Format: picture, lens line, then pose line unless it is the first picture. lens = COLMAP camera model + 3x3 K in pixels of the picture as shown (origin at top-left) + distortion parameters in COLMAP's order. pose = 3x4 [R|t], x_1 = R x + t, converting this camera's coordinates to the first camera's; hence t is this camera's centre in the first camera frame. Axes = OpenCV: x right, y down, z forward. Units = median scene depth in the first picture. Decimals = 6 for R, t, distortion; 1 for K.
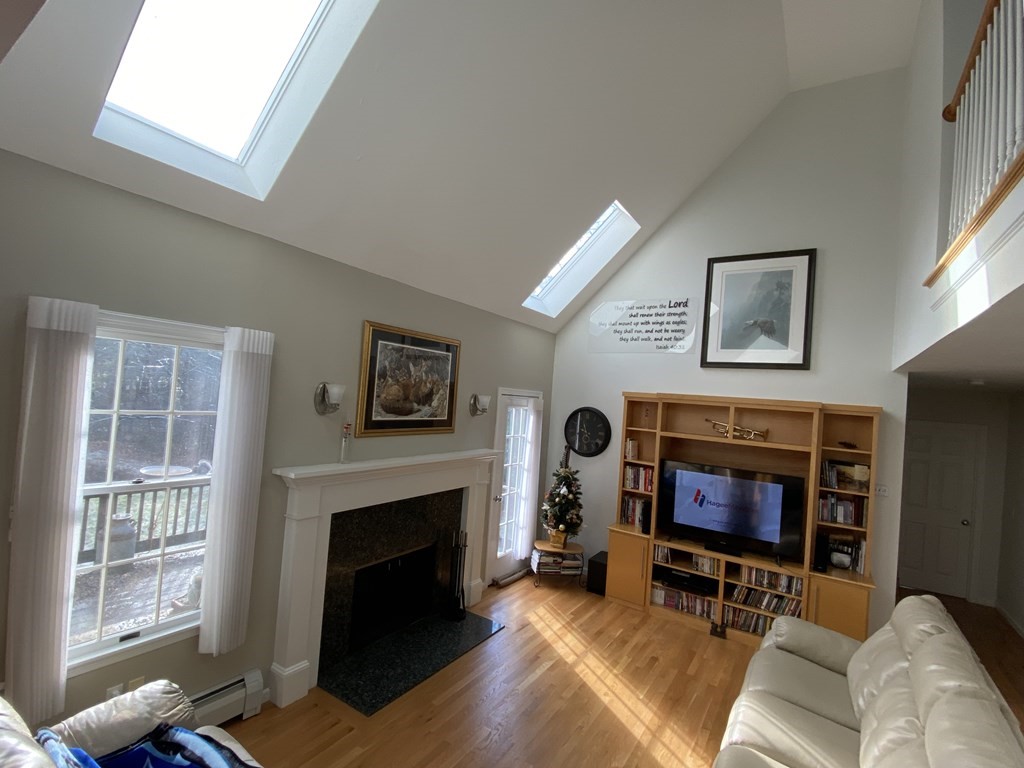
lens RADIAL K [[453.3, 0, 512.0], [0, 453.3, 384.0], [0, 0, 1]] dist [-0.022760, -0.000223]
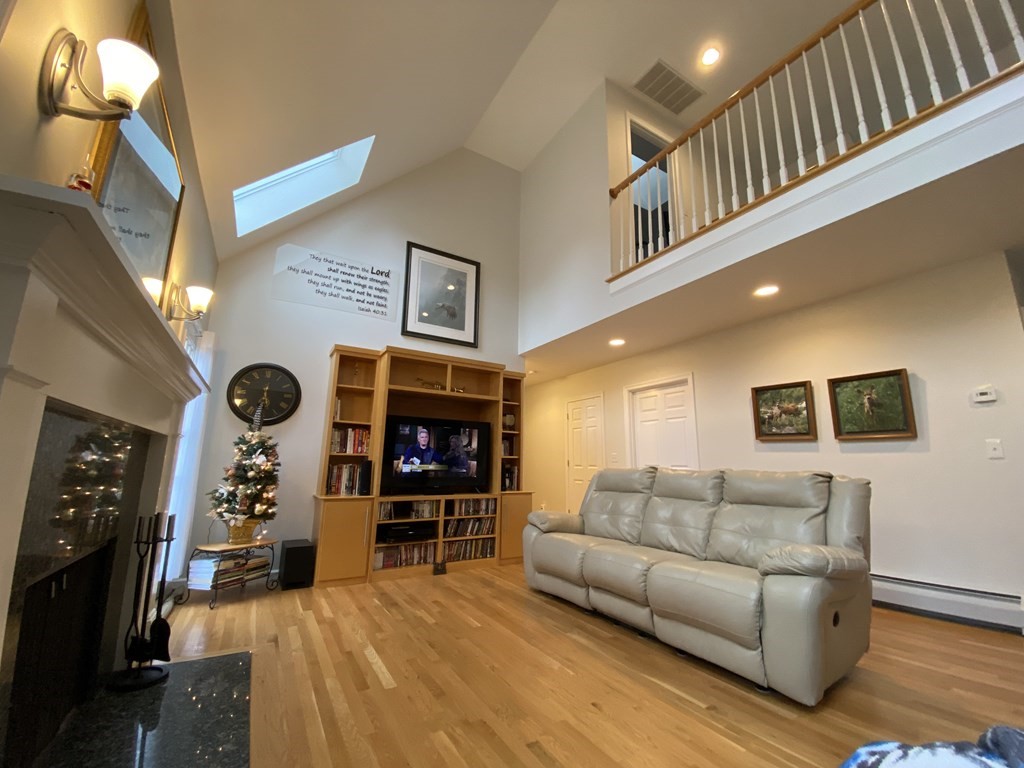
lens RADIAL K [[411.1, 0, 512.0], [0, 411.1, 384.0], [0, 0, 1]] dist [0.026973, -0.000051]
pose [[0.432628, 0.101805, 0.895806, -0.343014], [-0.016387, 0.994328, -0.105088, 0.181704], [-0.901423, 0.030785, 0.431843, 0.342621]]
